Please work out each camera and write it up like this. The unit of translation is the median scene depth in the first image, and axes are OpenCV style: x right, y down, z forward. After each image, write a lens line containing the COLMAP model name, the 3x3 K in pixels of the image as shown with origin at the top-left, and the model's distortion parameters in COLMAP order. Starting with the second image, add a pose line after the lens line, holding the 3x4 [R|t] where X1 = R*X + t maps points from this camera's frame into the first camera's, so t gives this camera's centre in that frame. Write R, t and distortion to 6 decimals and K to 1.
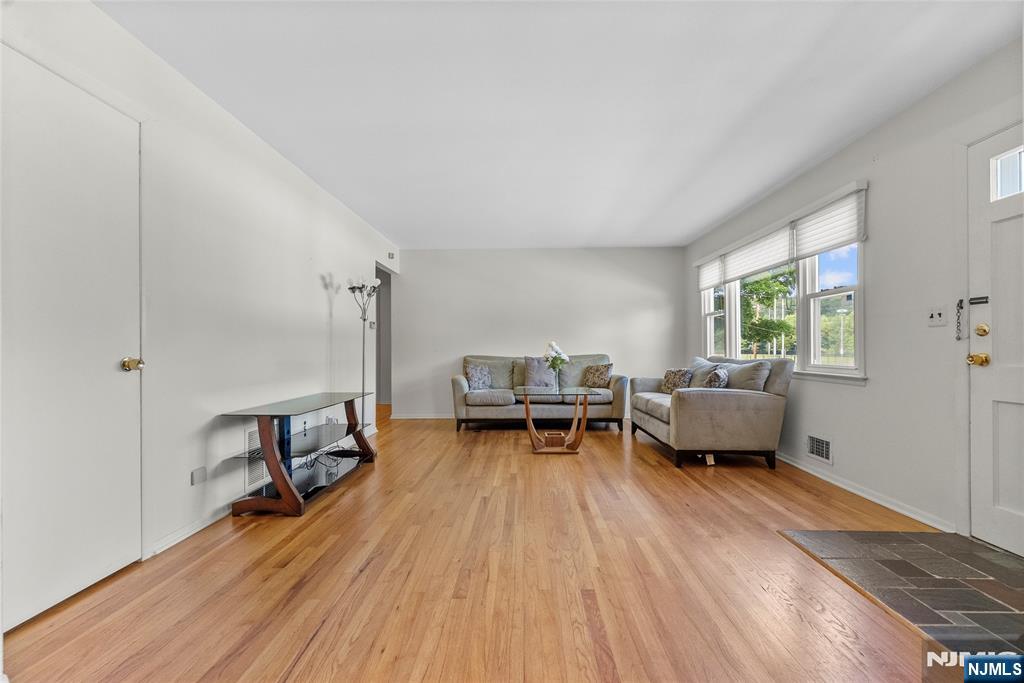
lens RADIAL K [[417.6, 0, 515.1], [0, 417.6, 349.3], [0, 0, 1]] dist [0.000862, -0.002751]
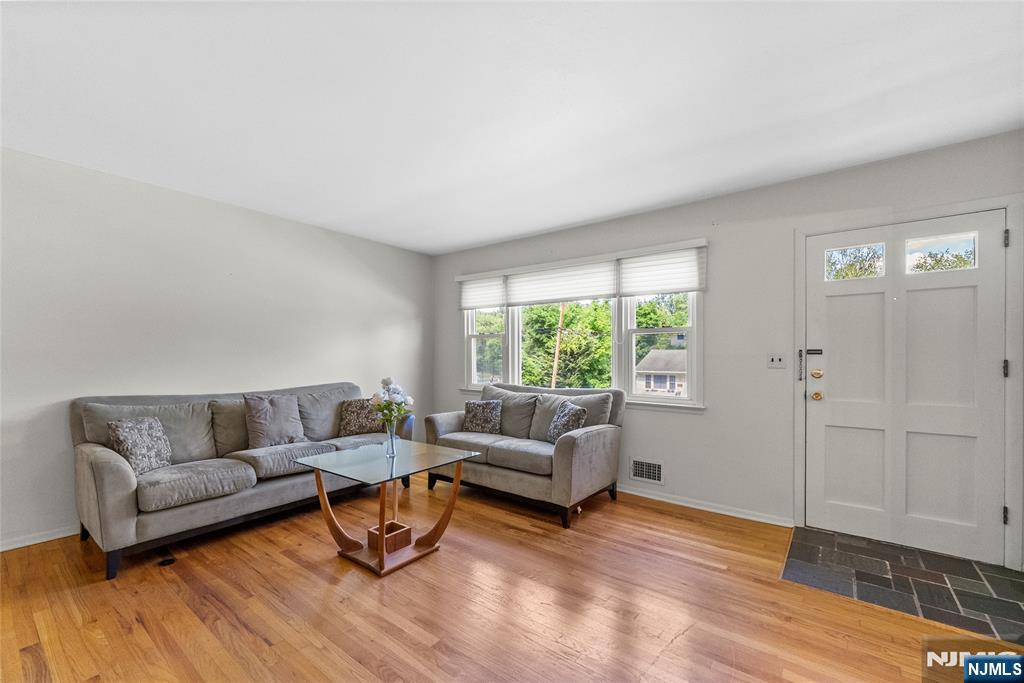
lens RADIAL K [[417.6, 0, 513.8], [0, 417.6, 358.0], [0, 0, 1]] dist [0.000862, -0.002751]
pose [[0.597655, 0.004556, 0.801740, -0.342045], [-0.006487, 0.999979, -0.000847, -0.054404], [-0.801727, -0.004694, 0.597672, 0.587356]]
